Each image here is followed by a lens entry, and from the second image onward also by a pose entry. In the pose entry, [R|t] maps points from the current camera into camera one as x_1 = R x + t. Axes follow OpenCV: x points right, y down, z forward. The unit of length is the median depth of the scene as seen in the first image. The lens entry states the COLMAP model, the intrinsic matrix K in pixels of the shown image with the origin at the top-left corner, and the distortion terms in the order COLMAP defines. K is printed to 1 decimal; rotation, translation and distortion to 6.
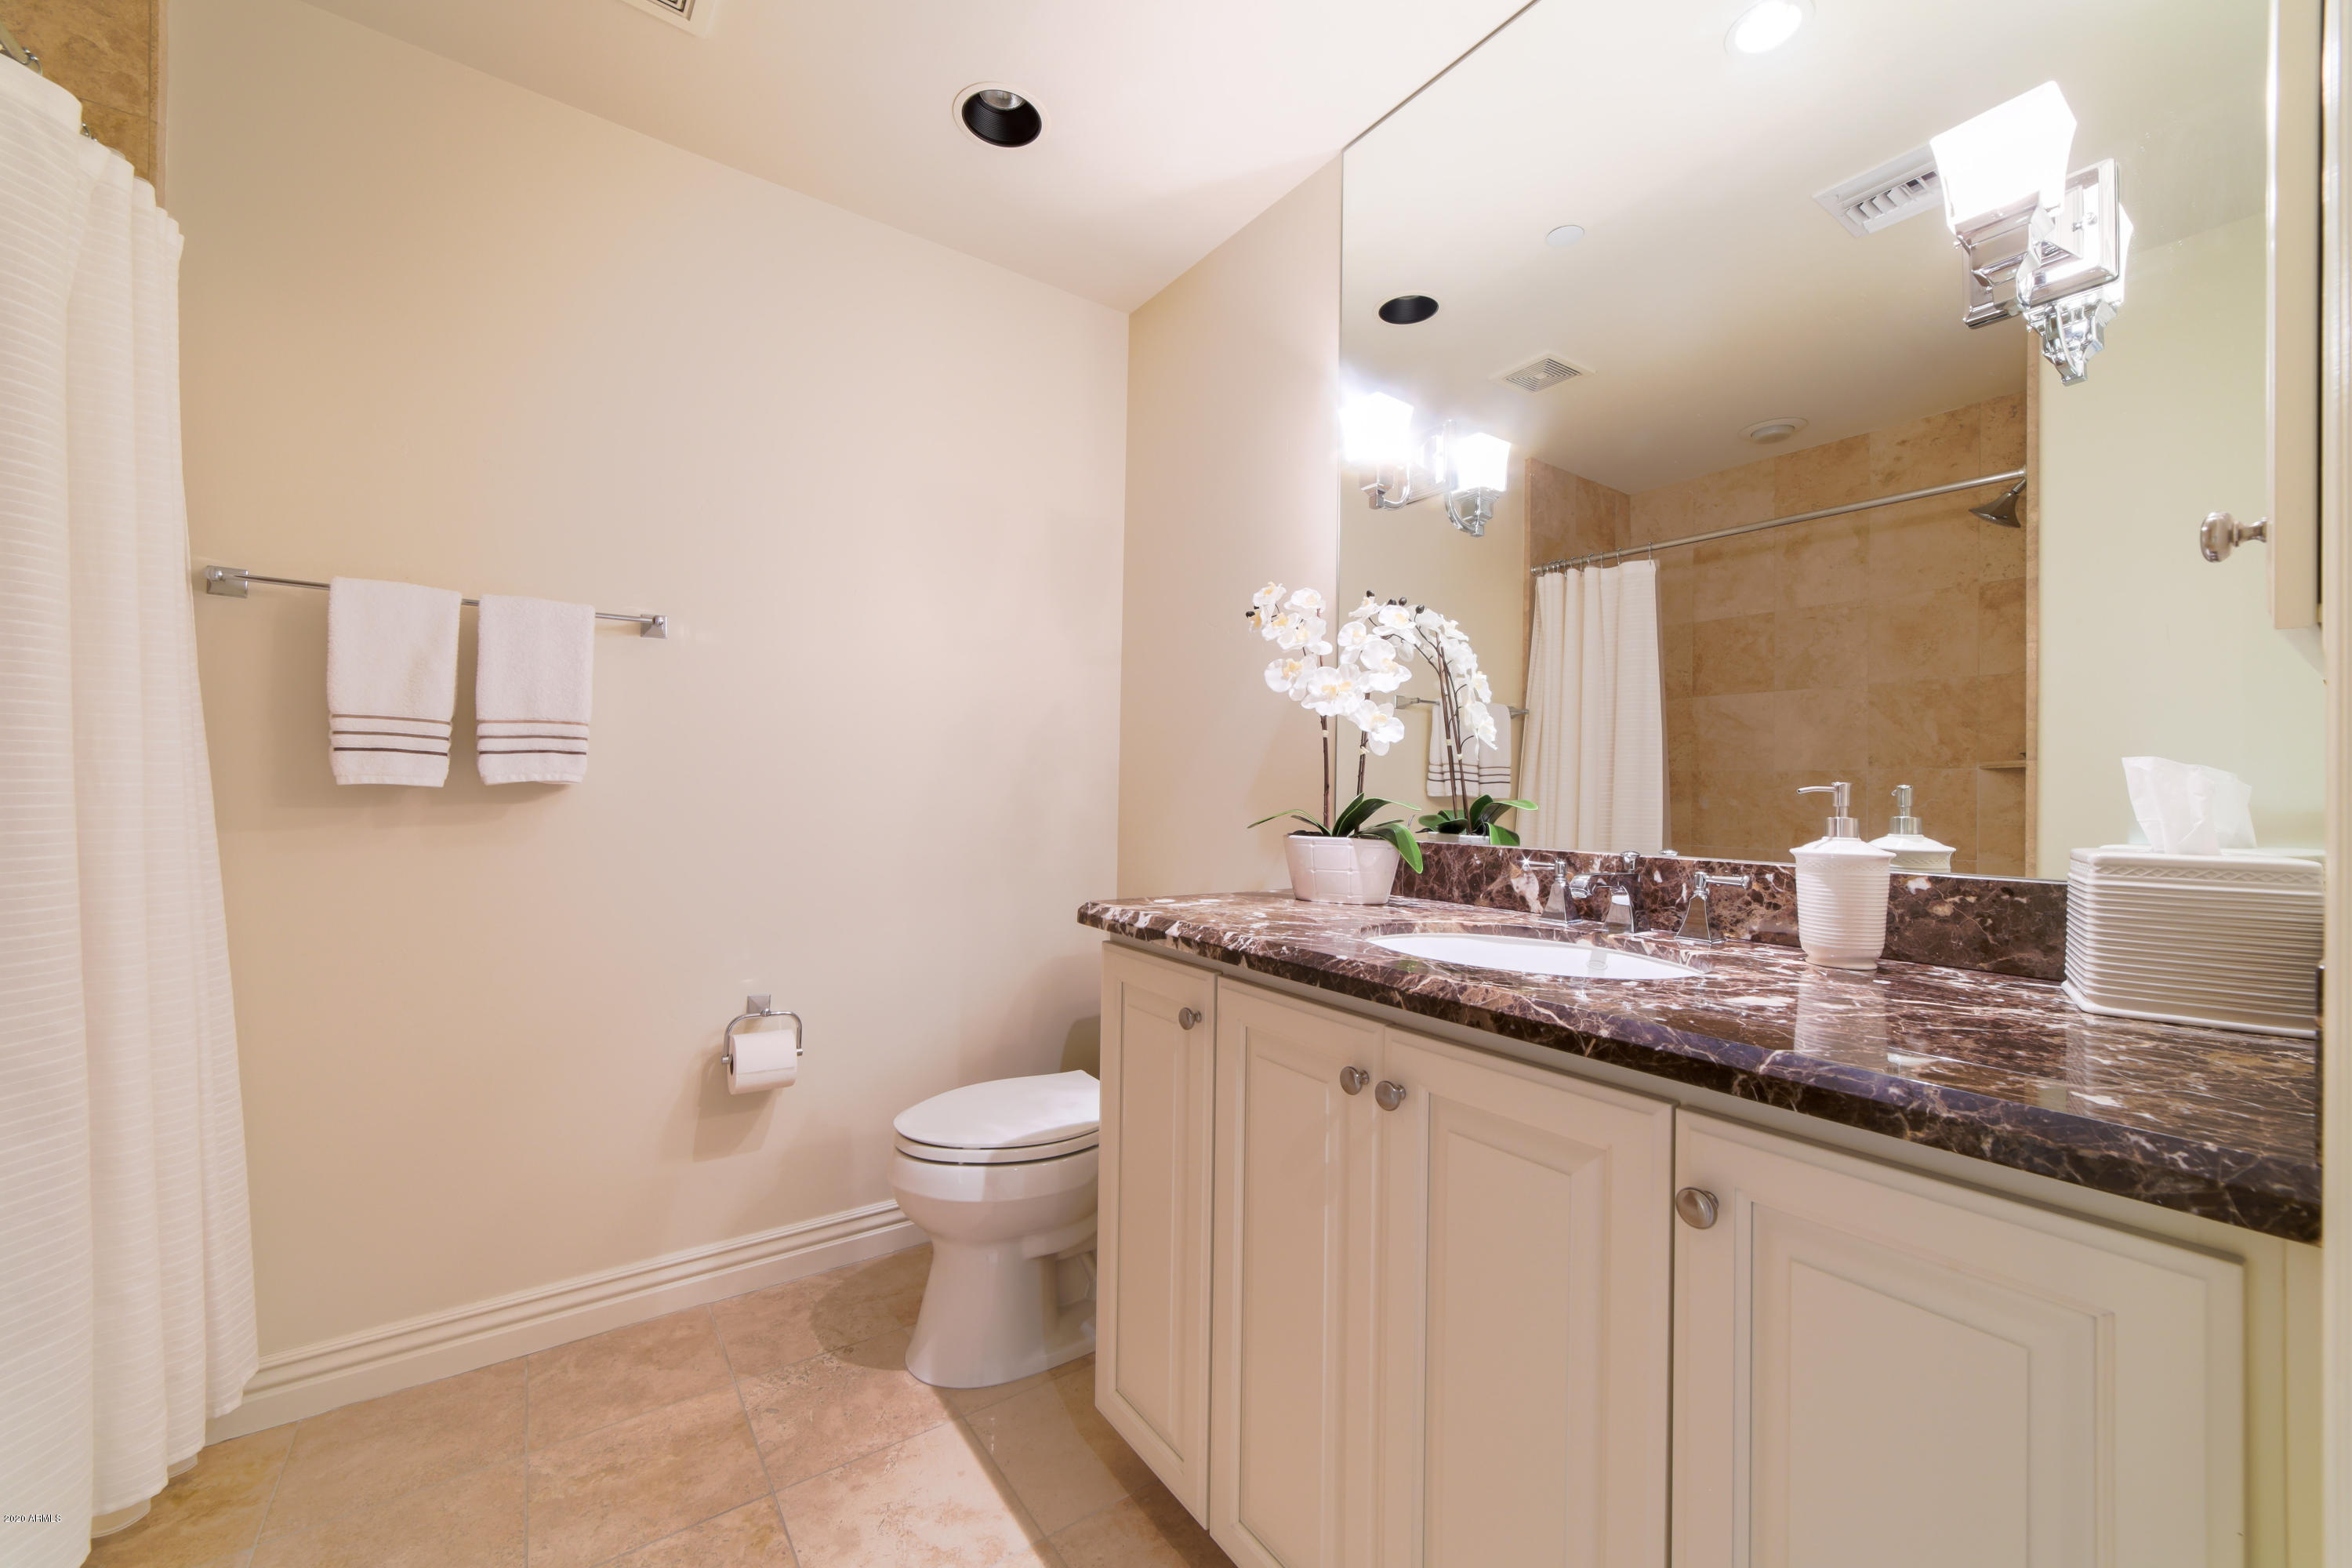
lens RADIAL K [[904.6, 0, 1179.0], [0, 904.6, 780.0], [0, 0, 1]] dist [-0.023709, 0.009458]
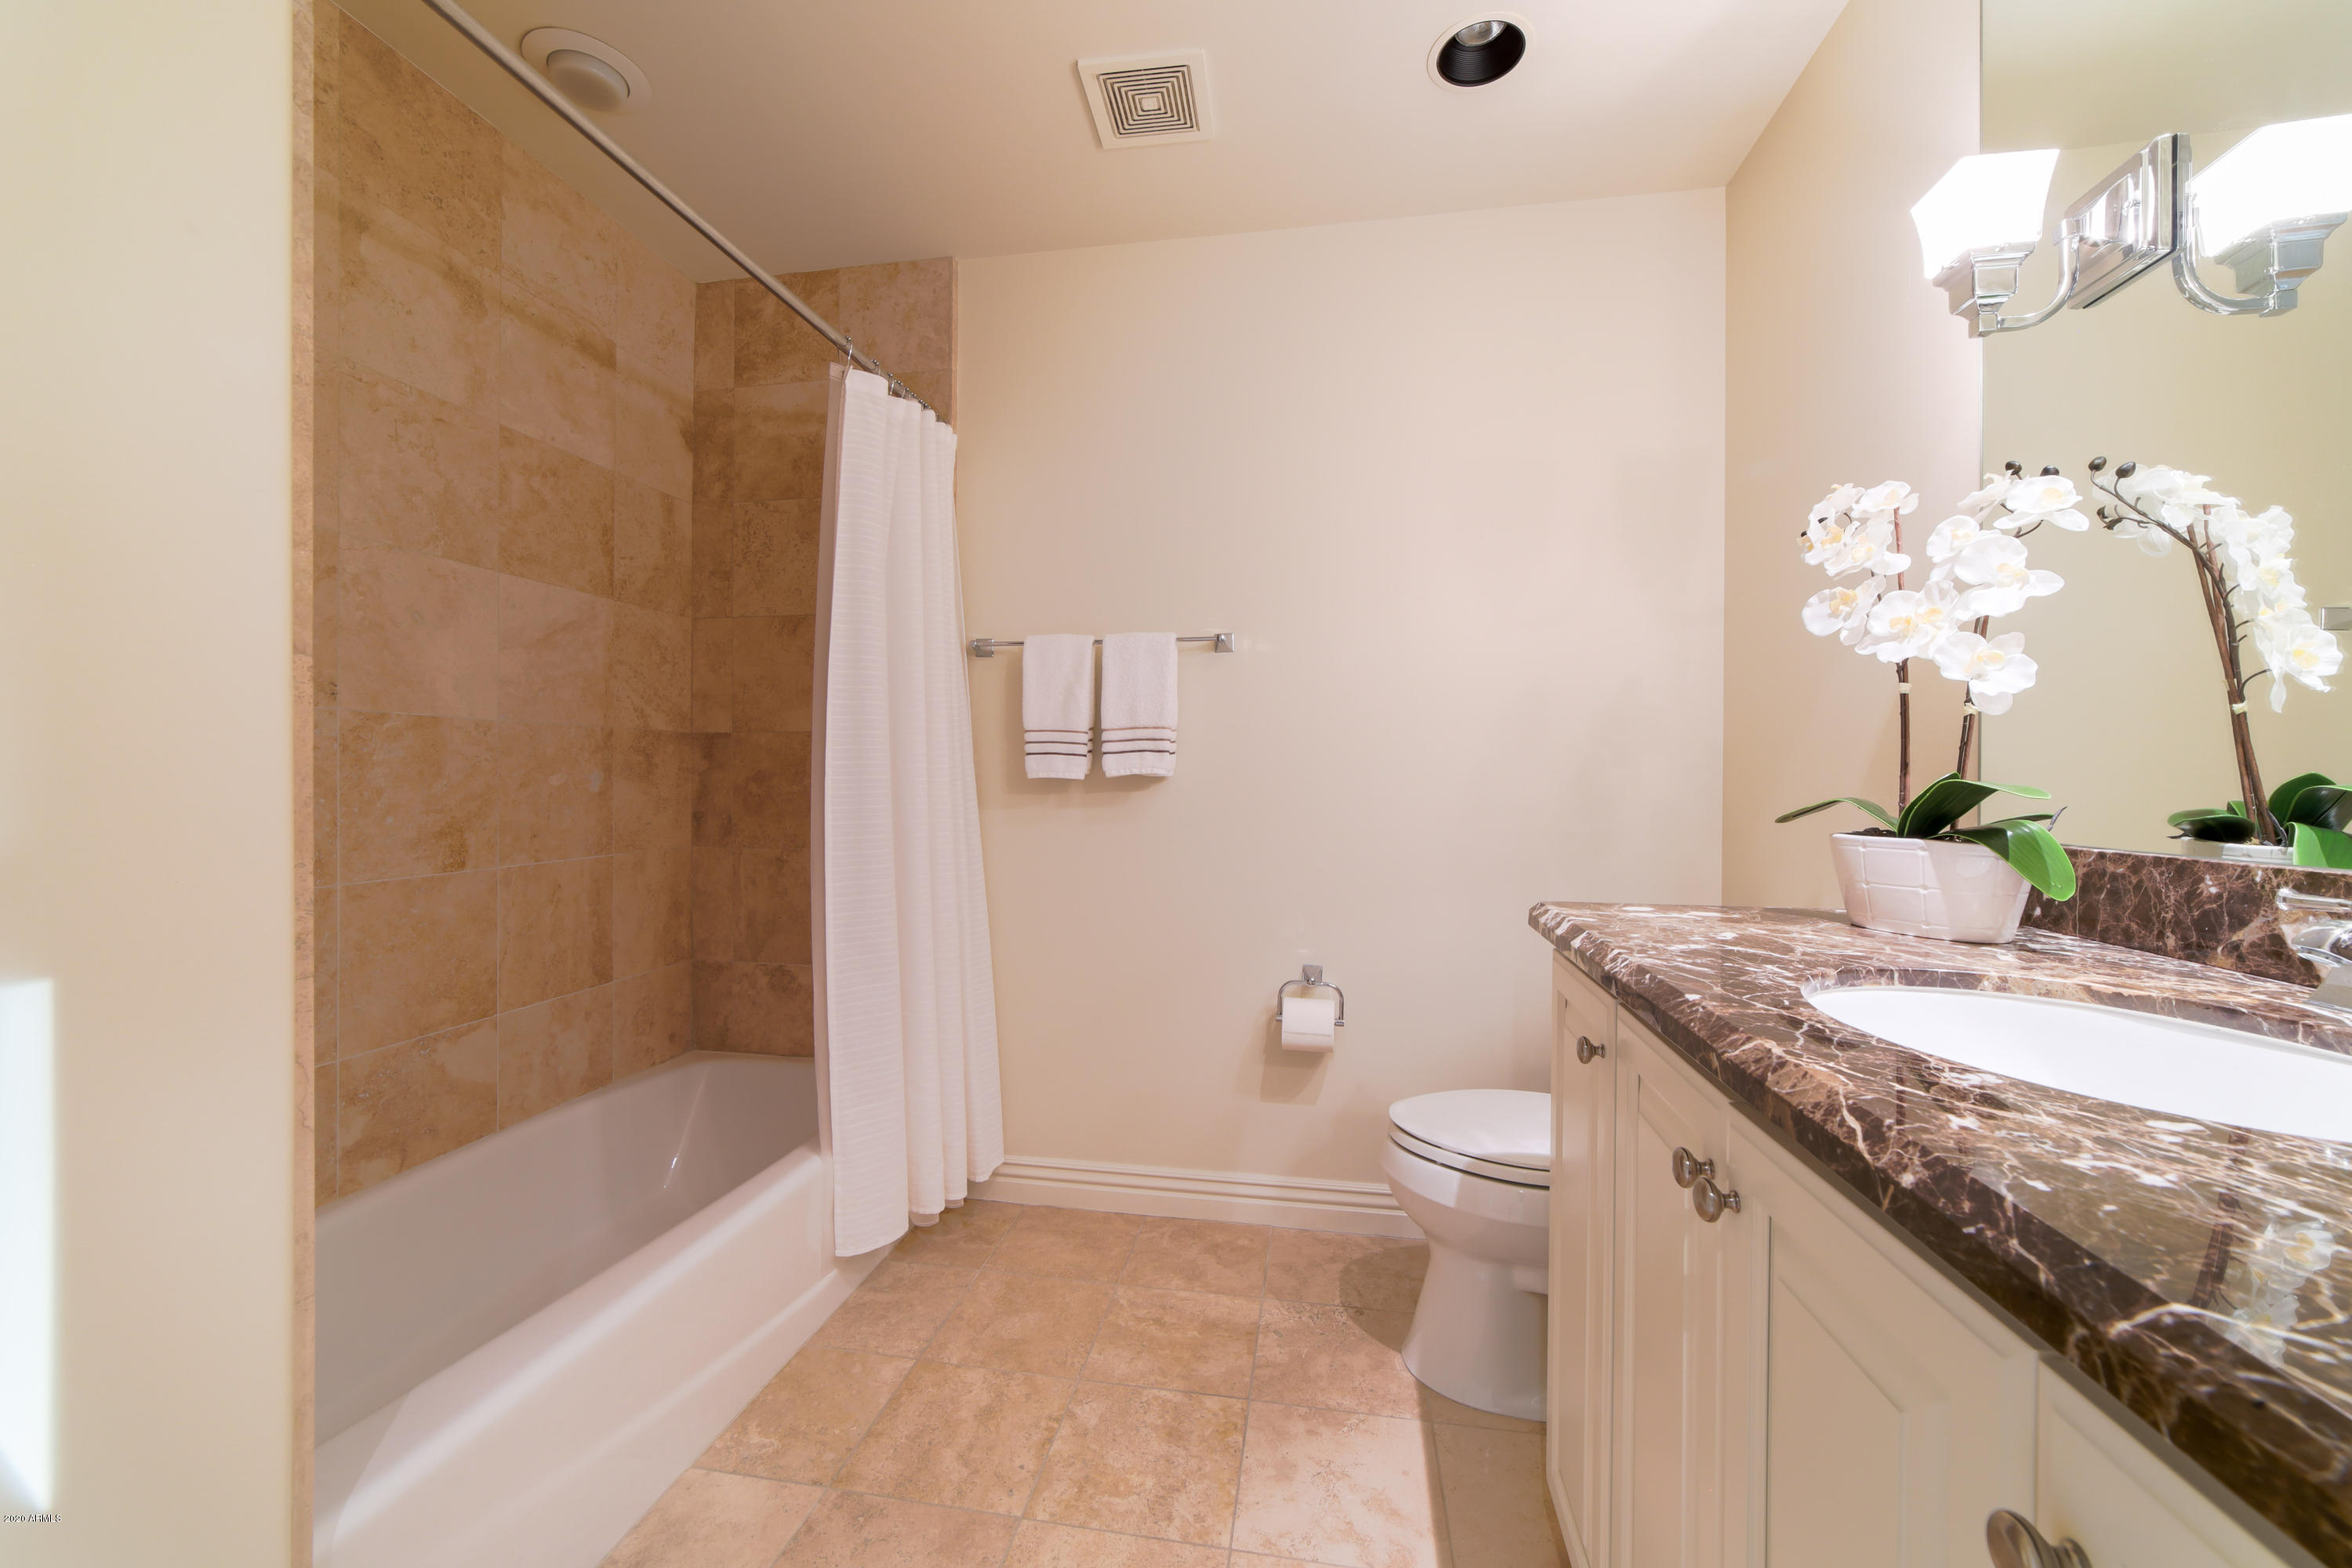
lens RADIAL K [[907.0, 0, 1176.6], [0, 907.0, 778.2], [0, 0, 1]] dist [-0.024400, 0.007245]
pose [[0.698285, -0.011852, -0.715722, 0.268191], [0.016605, 0.999862, -0.000357, 0.008742], [0.715627, -0.011635, 0.698385, 0.130771]]
